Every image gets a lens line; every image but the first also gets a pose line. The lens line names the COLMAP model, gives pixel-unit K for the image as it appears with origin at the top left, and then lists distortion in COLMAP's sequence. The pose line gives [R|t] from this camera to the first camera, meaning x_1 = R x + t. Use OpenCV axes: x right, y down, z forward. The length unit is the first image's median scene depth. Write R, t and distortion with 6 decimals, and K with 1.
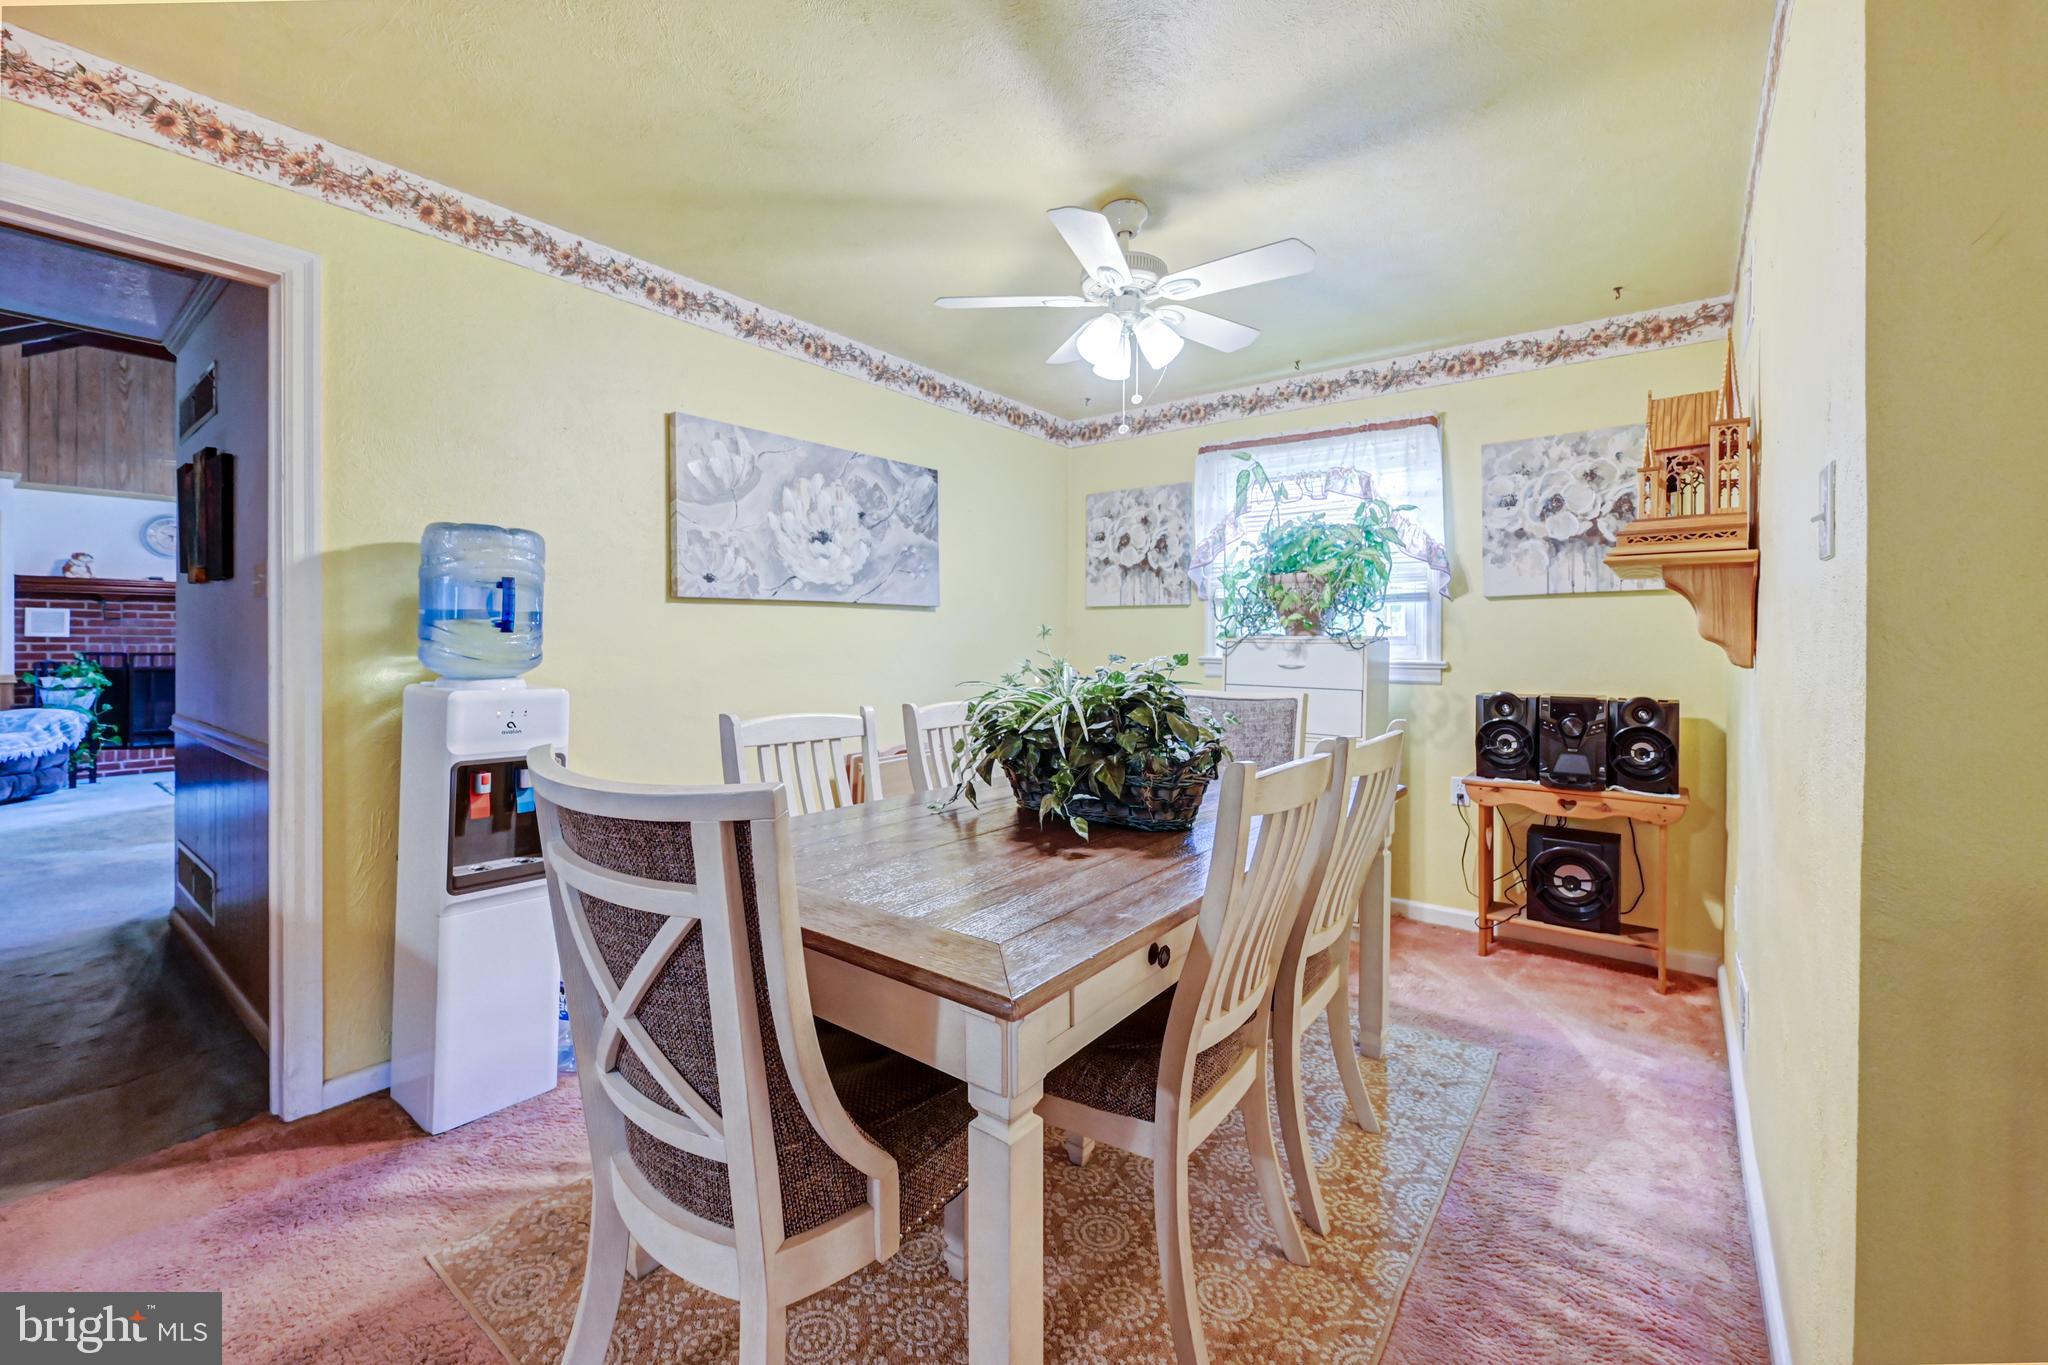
lens RADIAL K [[818.5, 0, 1026.7], [0, 818.5, 669.9], [0, 0, 1]] dist [-0.000434, 0.000291]
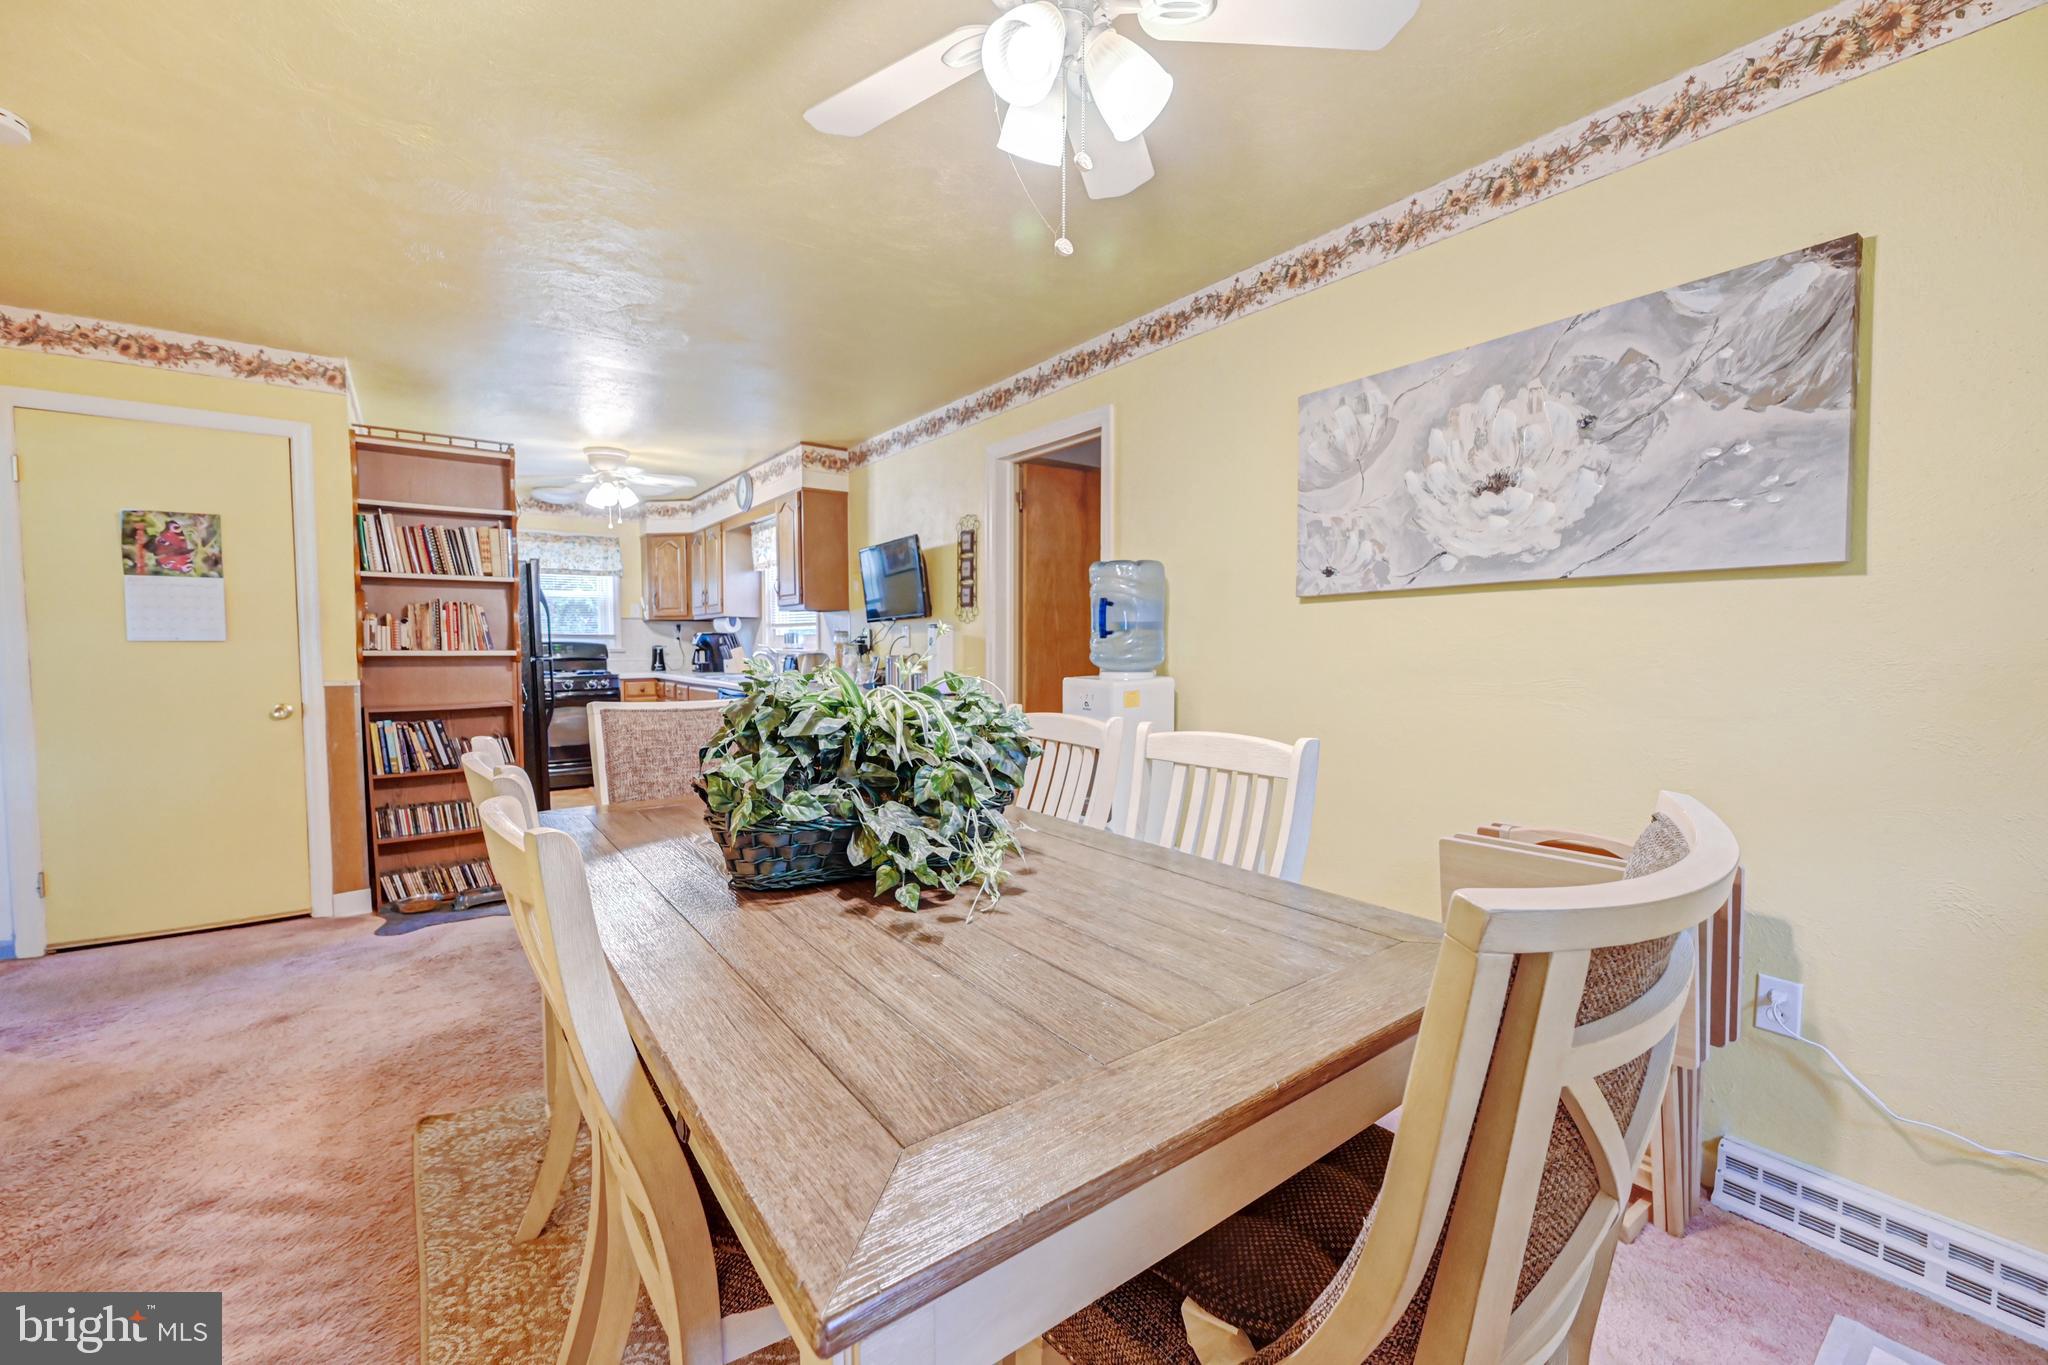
lens RADIAL K [[818.5, 0, 1024.3], [0, 818.5, 662.7], [0, 0, 1]] dist [-0.000434, 0.000291]
pose [[-0.258897, 0.036461, -0.965217, 0.487120], [-0.014103, 0.999038, 0.041521, -0.043661], [0.965802, 0.024362, -0.258134, 0.832918]]
